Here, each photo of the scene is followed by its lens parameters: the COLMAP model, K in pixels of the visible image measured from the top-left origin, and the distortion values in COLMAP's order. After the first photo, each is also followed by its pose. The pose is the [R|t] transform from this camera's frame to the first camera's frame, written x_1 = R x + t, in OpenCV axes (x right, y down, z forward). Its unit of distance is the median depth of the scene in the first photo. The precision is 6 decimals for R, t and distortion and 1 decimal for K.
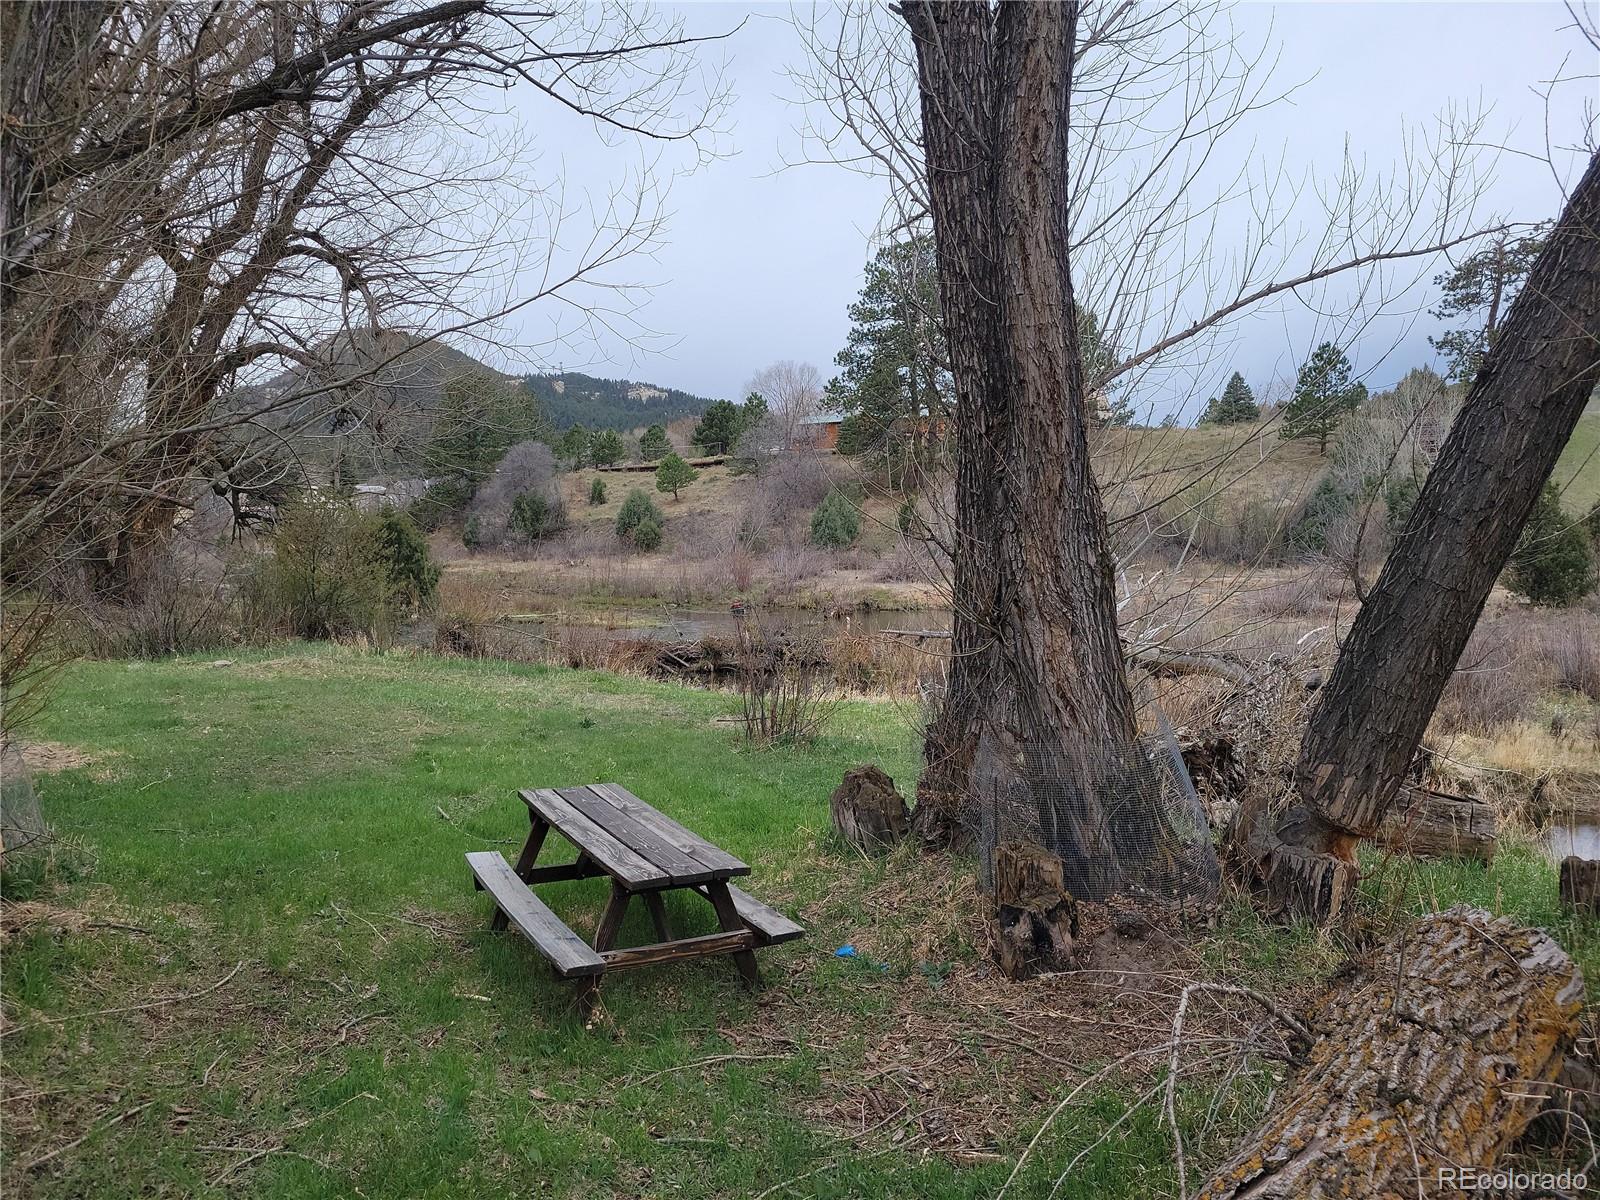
lens RADIAL K [[1204.3, 0, 795.8], [0, 1204.3, 603.8], [0, 0, 1]] dist [0.036460, -0.000322]
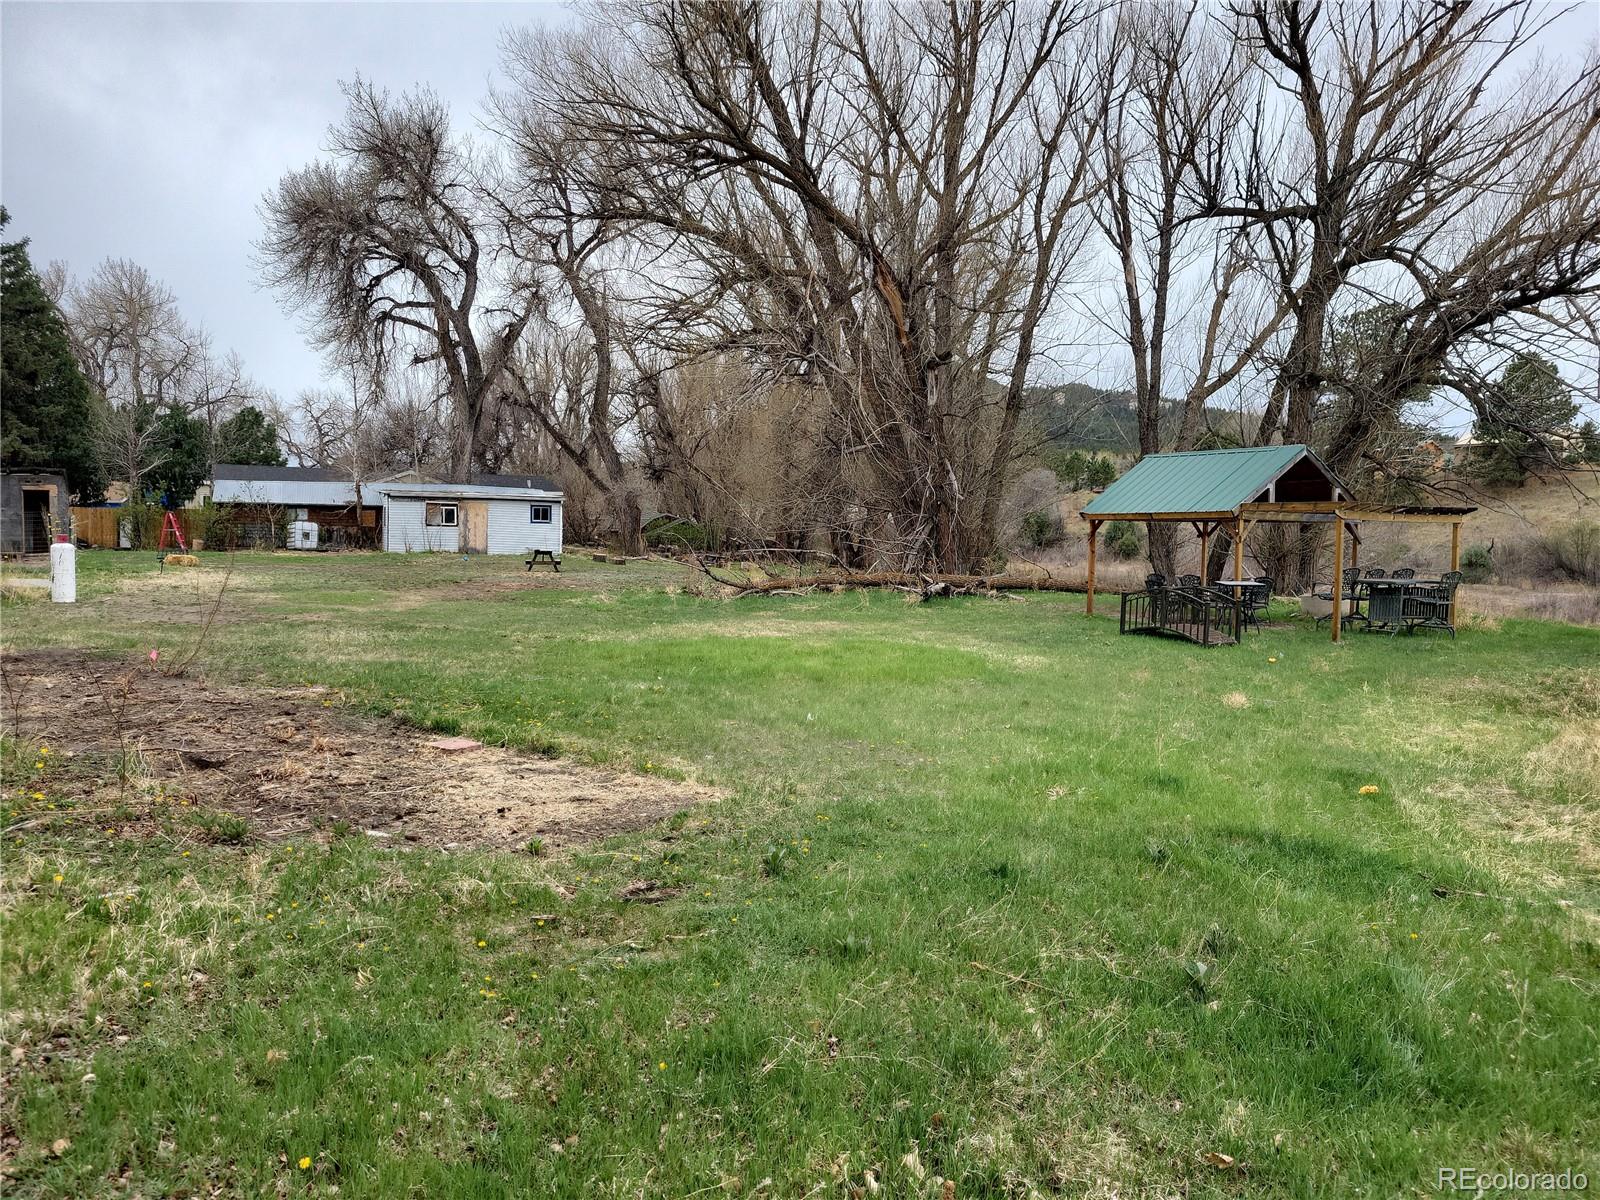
lens RADIAL K [[1204.3, 0, 793.3], [0, 1204.3, 601.5], [0, 0, 1]] dist [0.036460, -0.000322]
pose [[0.919334, 0.052673, -0.389937, 0.047382], [-0.056186, 0.998417, 0.002398, 0.016334], [0.389446, 0.019704, 0.920838, -0.284686]]
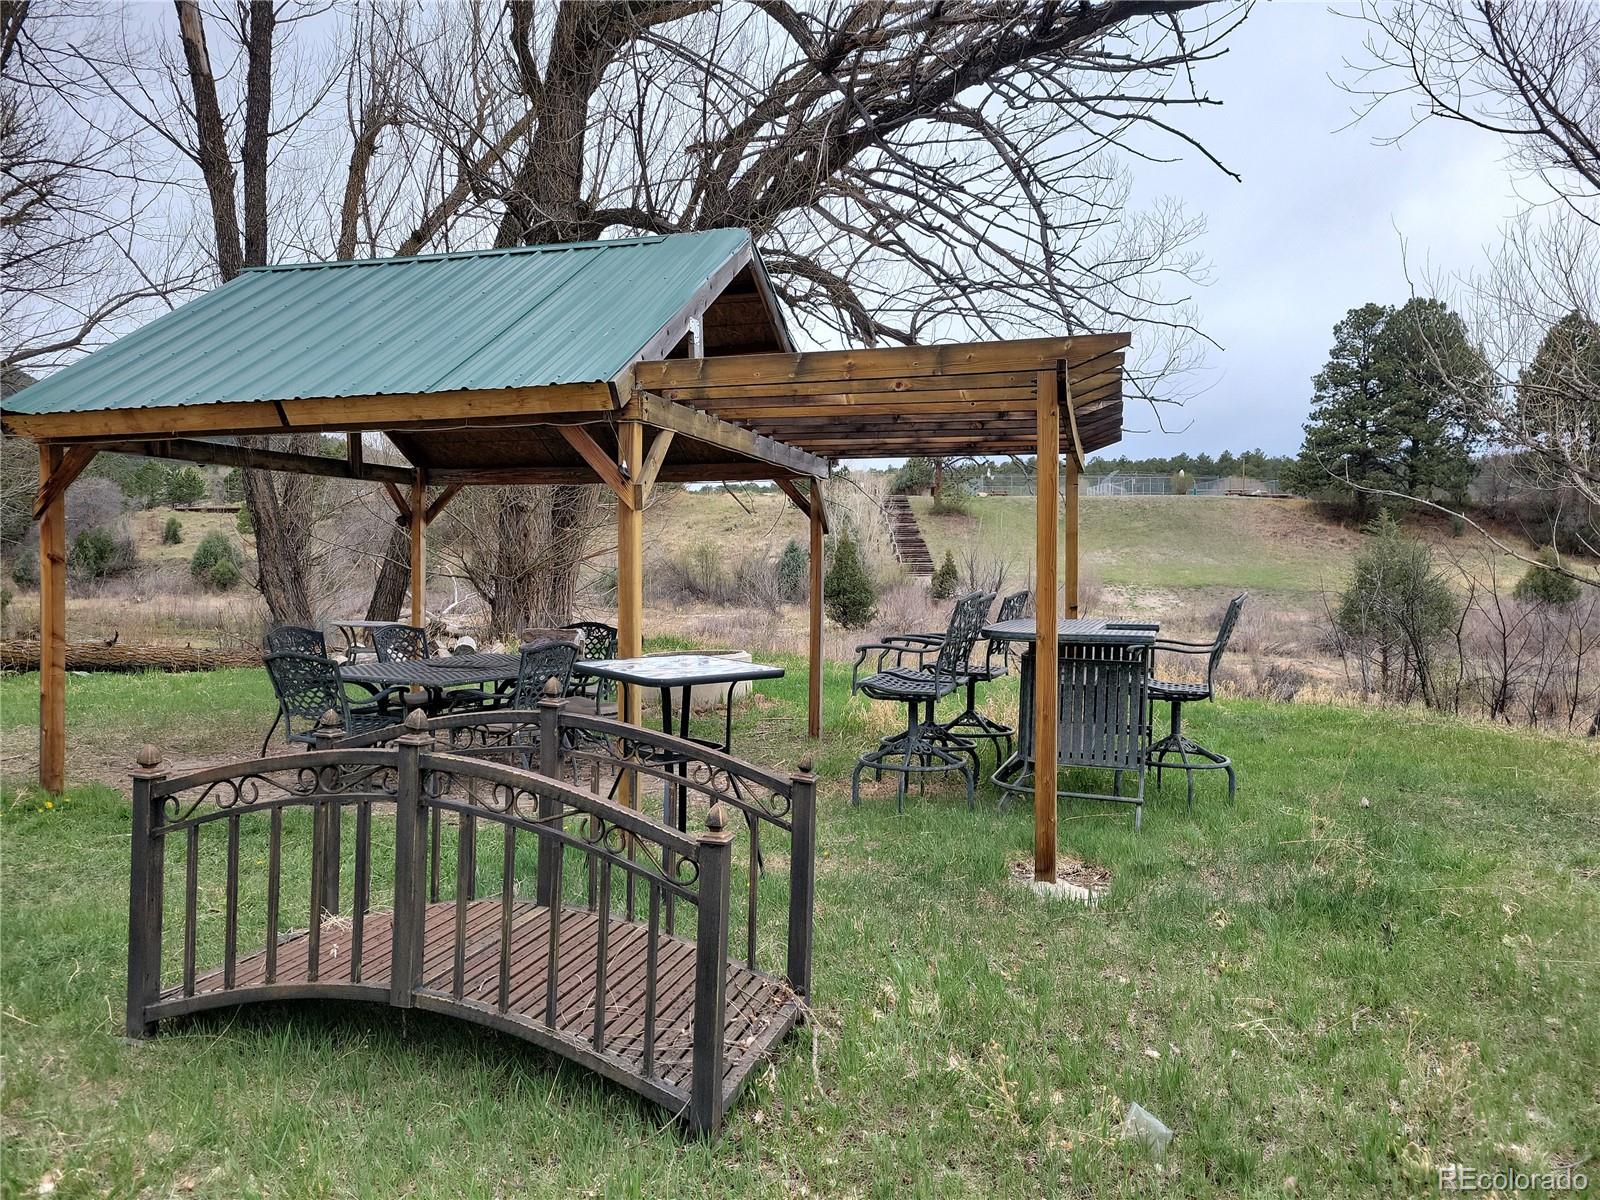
lens RADIAL K [[1204.3, 0, 801.7], [0, 1204.3, 596.8], [0, 0, 1]] dist [0.036460, -0.000322]
pose [[0.952200, 0.012093, 0.305236, 0.027355], [0.002099, 0.998933, -0.046125, 0.009399], [-0.305468, 0.044561, 0.951159, -0.123969]]
